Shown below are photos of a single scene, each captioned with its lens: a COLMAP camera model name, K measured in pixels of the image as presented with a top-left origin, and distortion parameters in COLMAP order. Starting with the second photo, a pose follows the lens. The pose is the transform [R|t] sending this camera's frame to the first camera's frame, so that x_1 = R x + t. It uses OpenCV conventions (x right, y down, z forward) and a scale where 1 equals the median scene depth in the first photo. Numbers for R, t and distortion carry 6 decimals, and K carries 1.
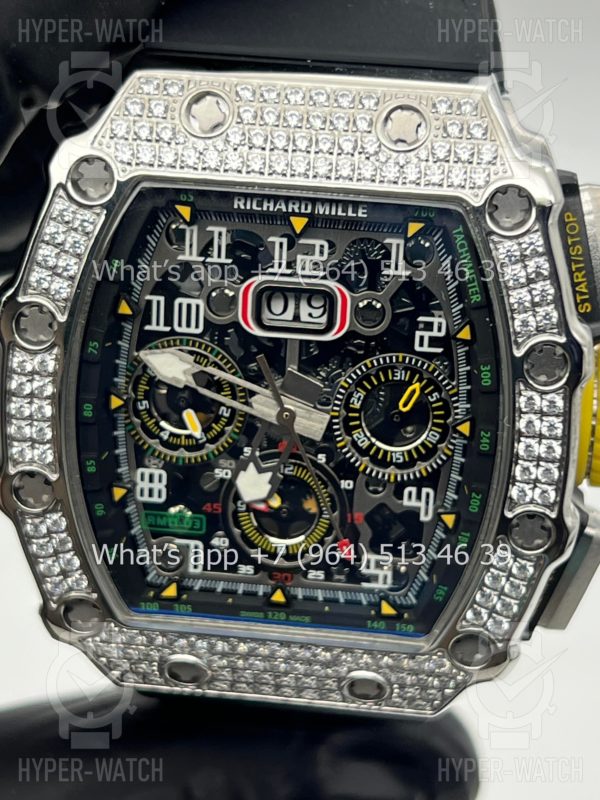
lens RADIAL K [[1867.5, 0, 300.0], [0, 1867.5, 400.0], [0, 0, 1]] dist [0.219590, -1.173379]
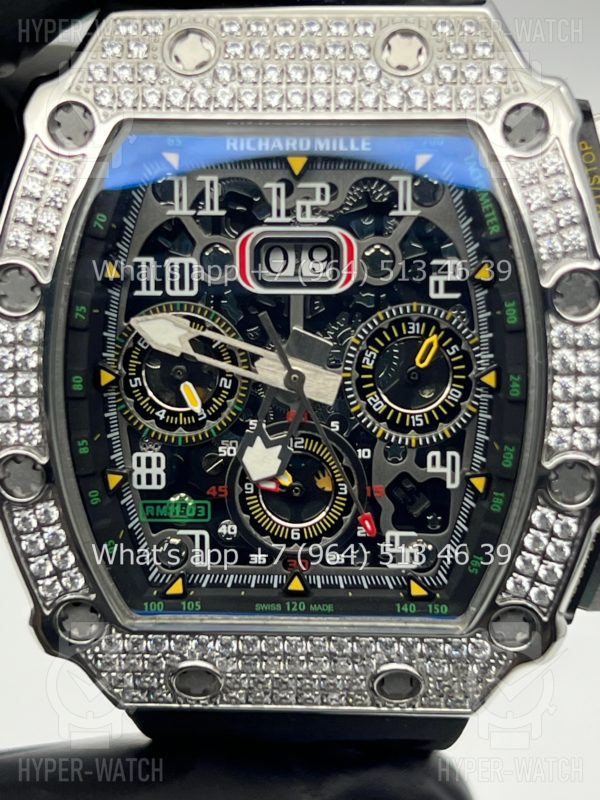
lens RADIAL K [[1867.5, 0, 300.0], [0, 1867.5, 400.0], [0, 0, 1]] dist [0.219590, -1.173379]
pose [[0.996817, -0.060705, 0.051679, -0.052434], [0.066293, 0.991225, -0.114357, 0.123123], [-0.044283, 0.117419, 0.992095, 0.093297]]
